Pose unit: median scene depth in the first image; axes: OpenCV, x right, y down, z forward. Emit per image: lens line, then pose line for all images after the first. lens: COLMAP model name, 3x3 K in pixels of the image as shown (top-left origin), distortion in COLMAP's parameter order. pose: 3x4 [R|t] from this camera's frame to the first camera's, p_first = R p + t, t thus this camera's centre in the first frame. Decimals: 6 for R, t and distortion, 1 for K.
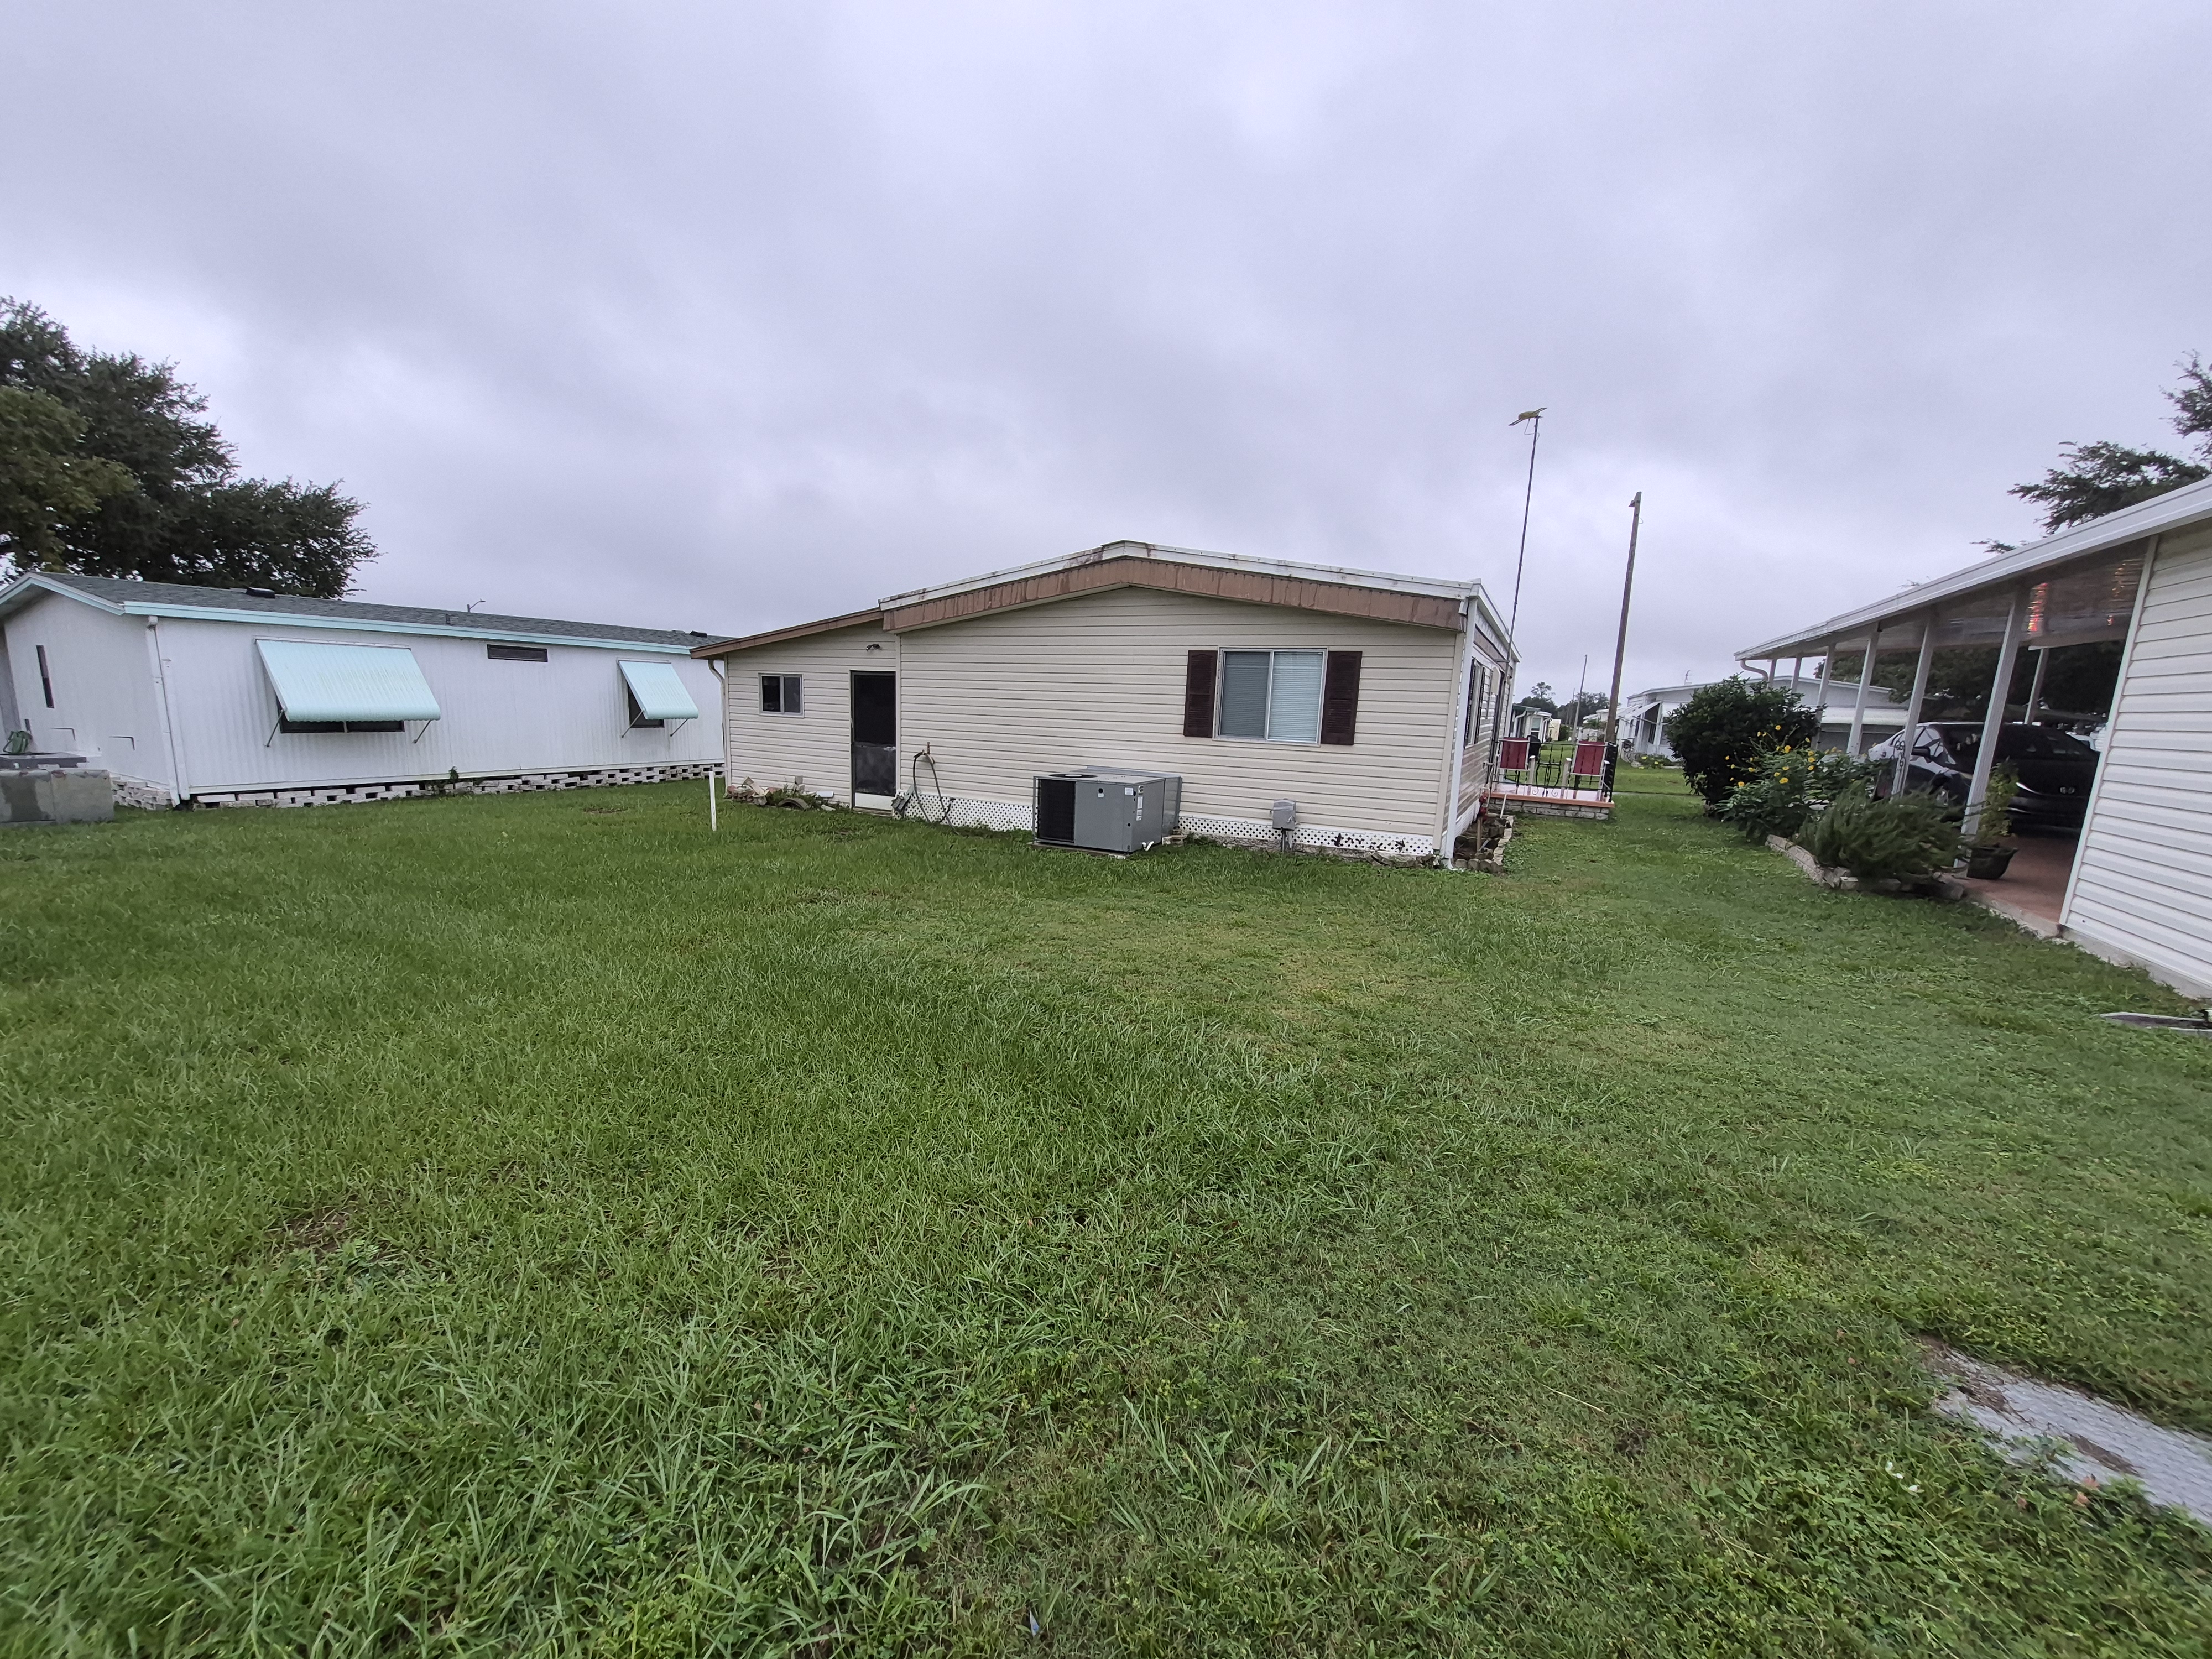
lens RADIAL K [[875.4, 0, 1107.7], [0, 875.4, 853.9], [0, 0, 1]] dist [0.012323, 0.000004]
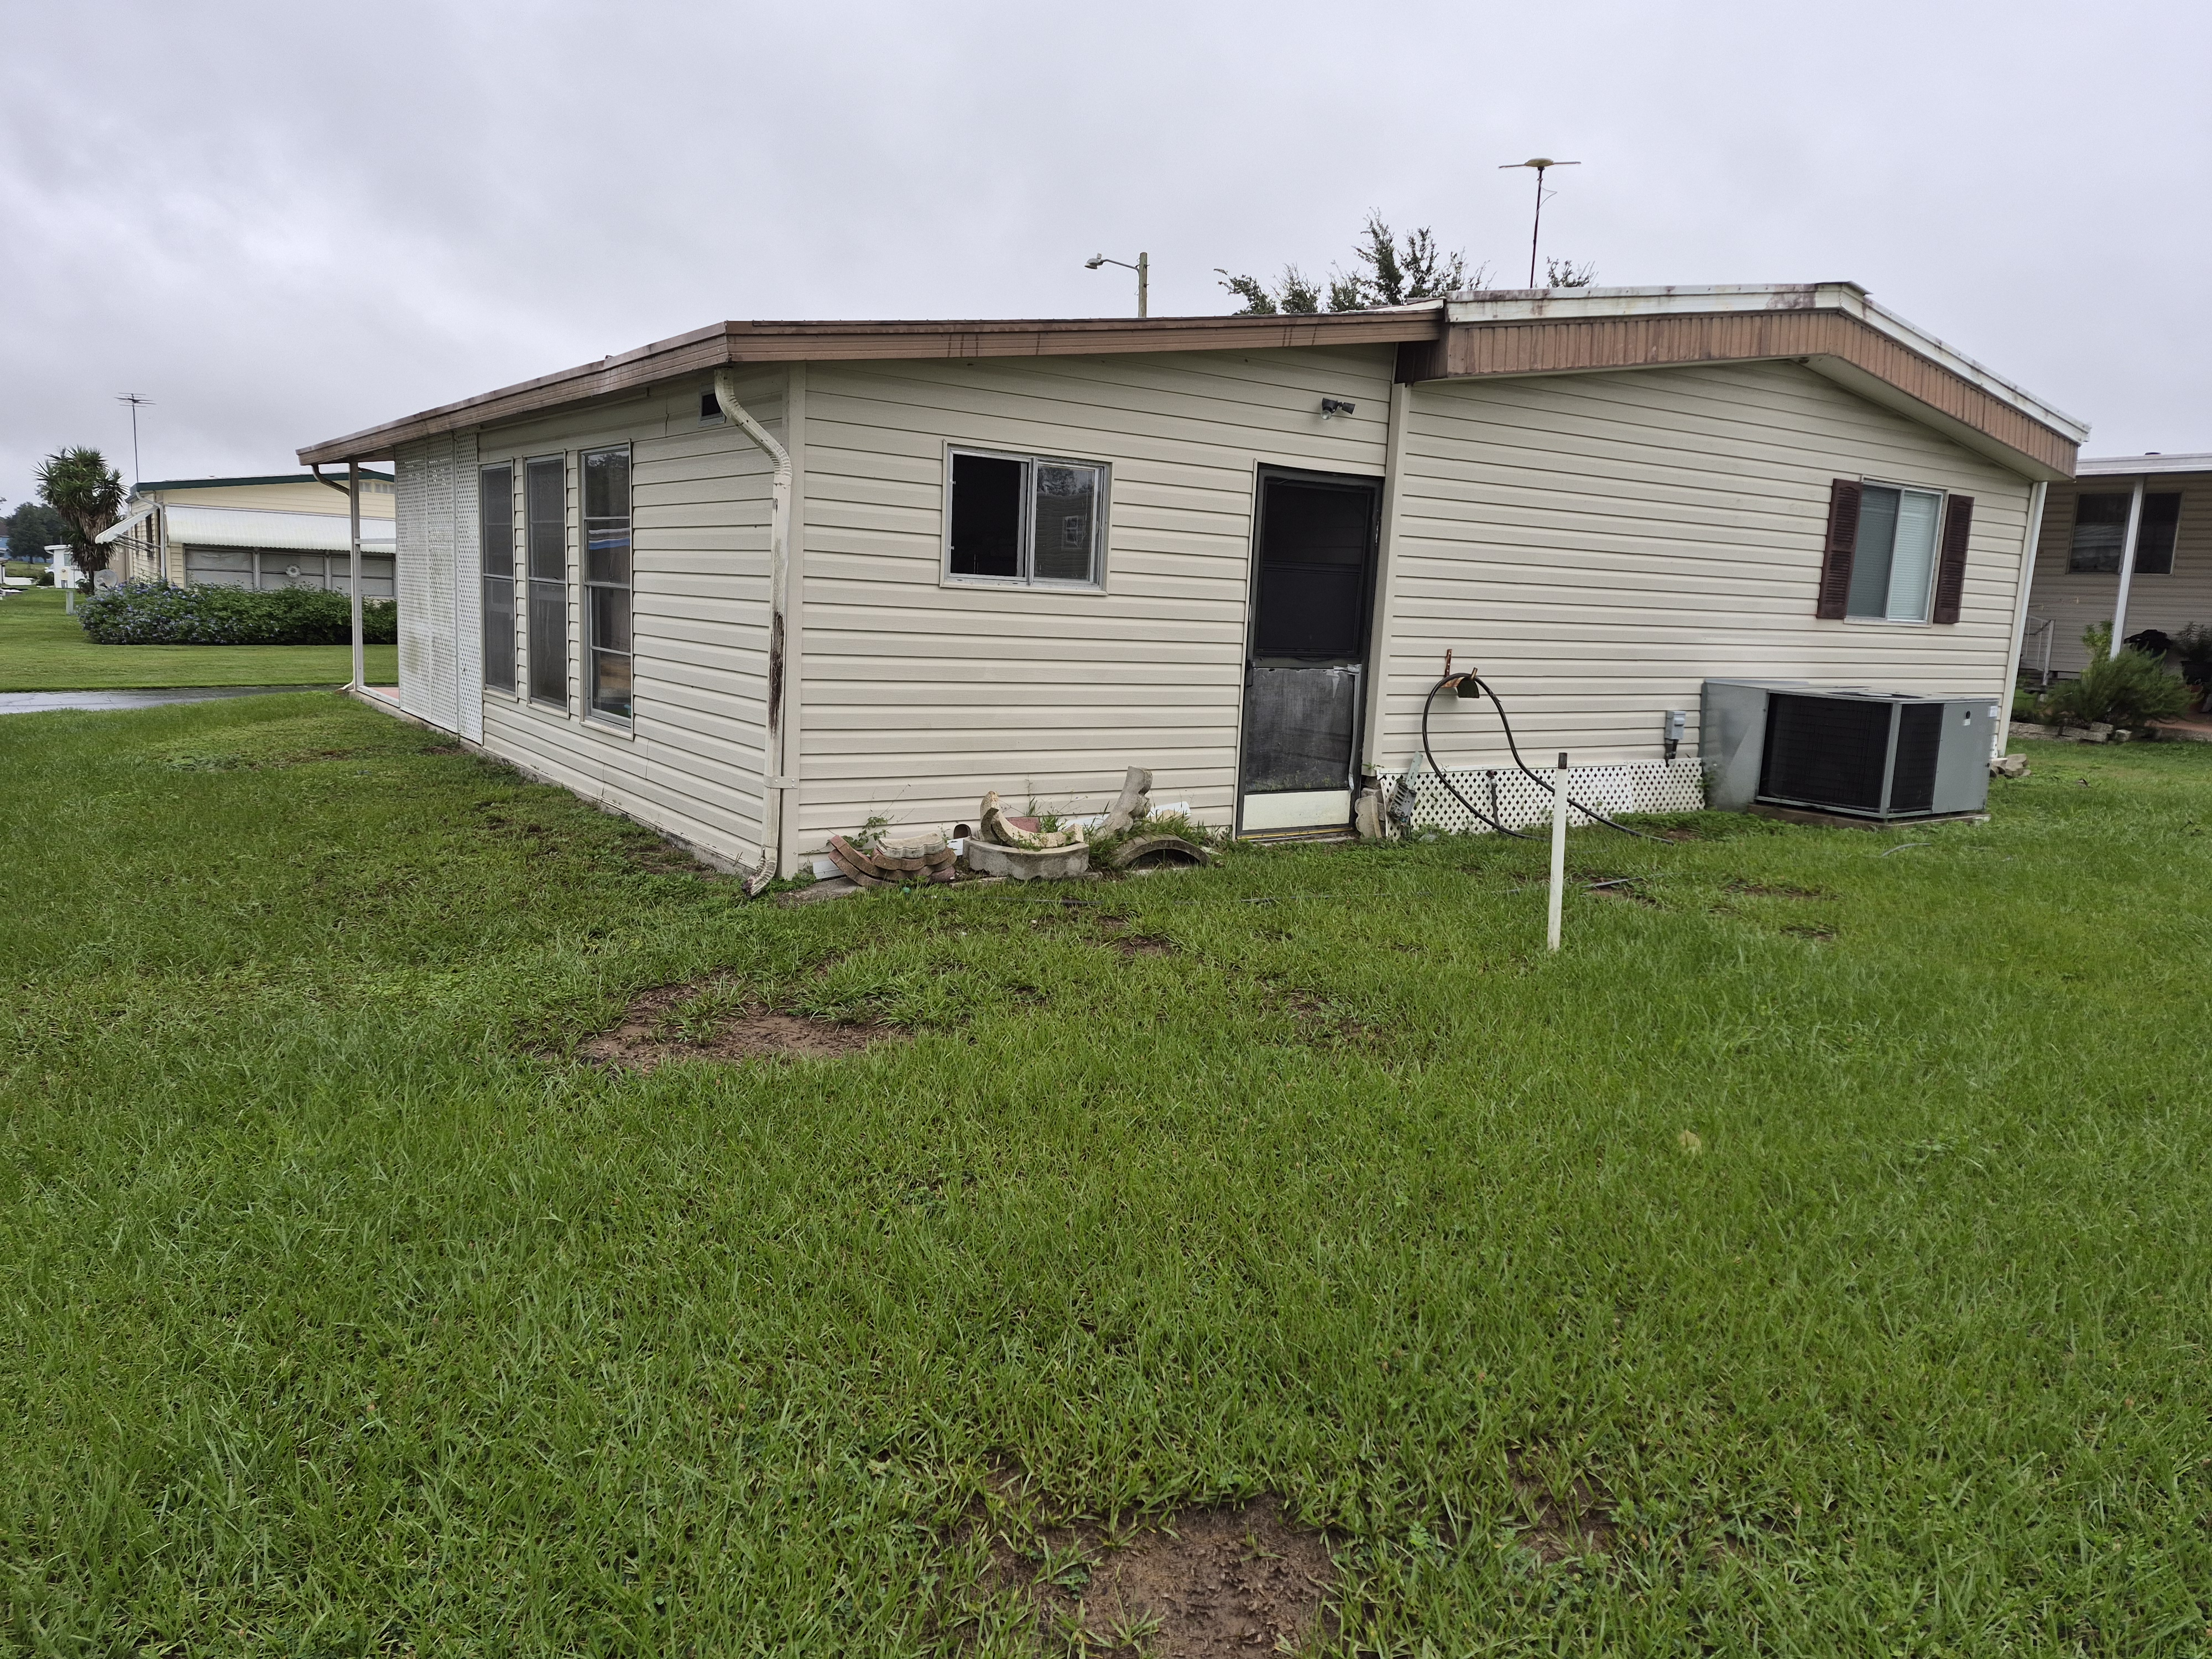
lens RADIAL K [[1465.0, 0, 1106.0], [0, 1465.0, 829.5], [0, 0, 1]] dist [0.095093, -0.097395]
pose [[0.460259, -0.156556, 0.873872, -0.937651], [0.122942, 0.986084, 0.111907, -0.143740], [-0.879231, 0.055930, 0.473101, 0.820293]]
